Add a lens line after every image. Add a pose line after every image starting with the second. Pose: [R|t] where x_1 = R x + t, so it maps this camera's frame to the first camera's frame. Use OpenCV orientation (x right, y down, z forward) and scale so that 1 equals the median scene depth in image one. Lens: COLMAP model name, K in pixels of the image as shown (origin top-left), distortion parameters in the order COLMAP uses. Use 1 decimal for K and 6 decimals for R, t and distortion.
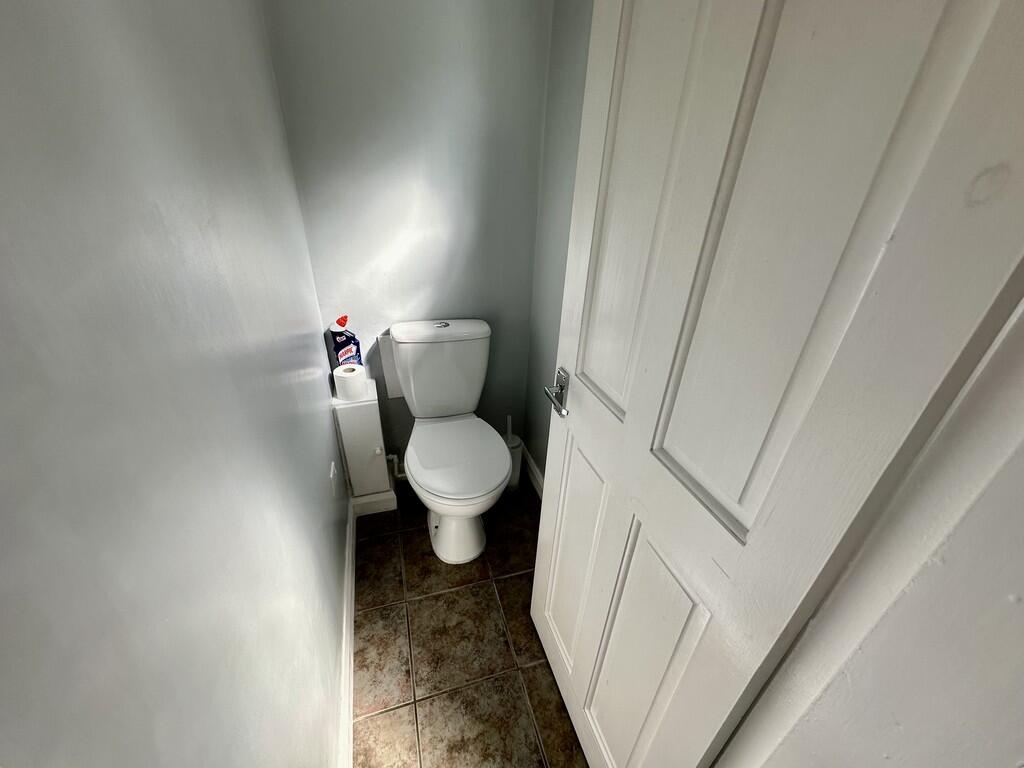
lens RADIAL K [[408.7, 0, 510.6], [0, 408.7, 381.4], [0, 0, 1]] dist [-0.002402, 0.000646]
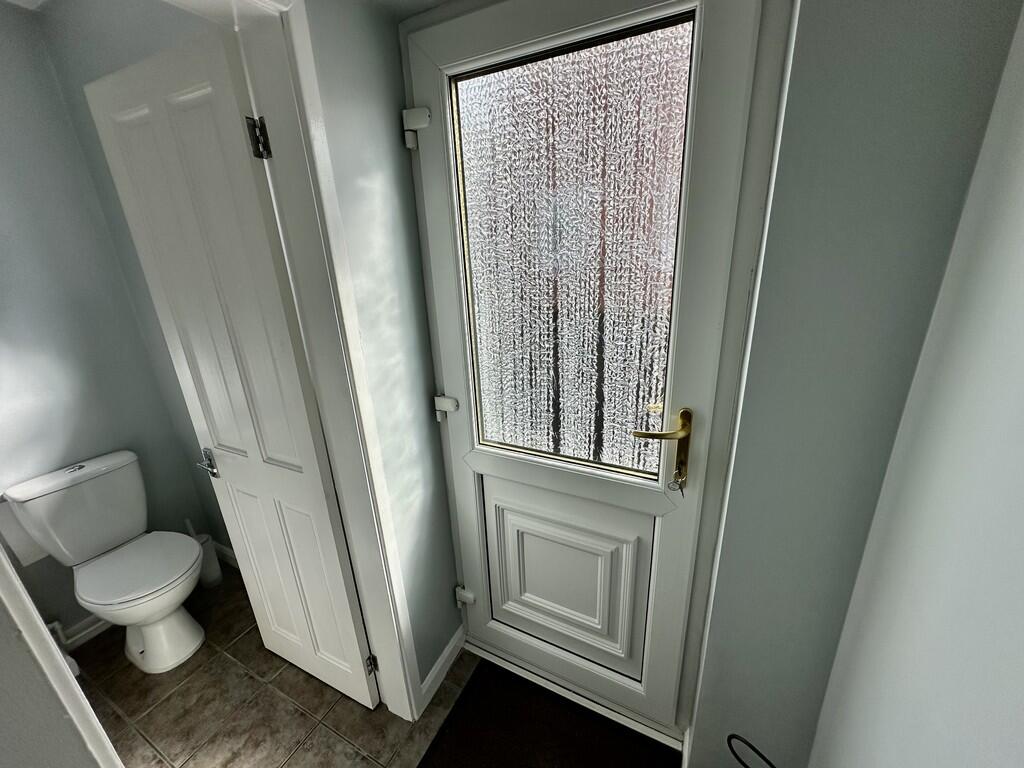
lens RADIAL K [[408.7, 0, 510.6], [0, 408.7, 381.4], [0, 0, 1]] dist [-0.002402, 0.000646]
pose [[0.697948, -0.294260, 0.652901, -0.003323], [0.405711, 0.913739, -0.021884, 0.165267], [-0.590142, 0.280164, 0.757127, -0.650566]]
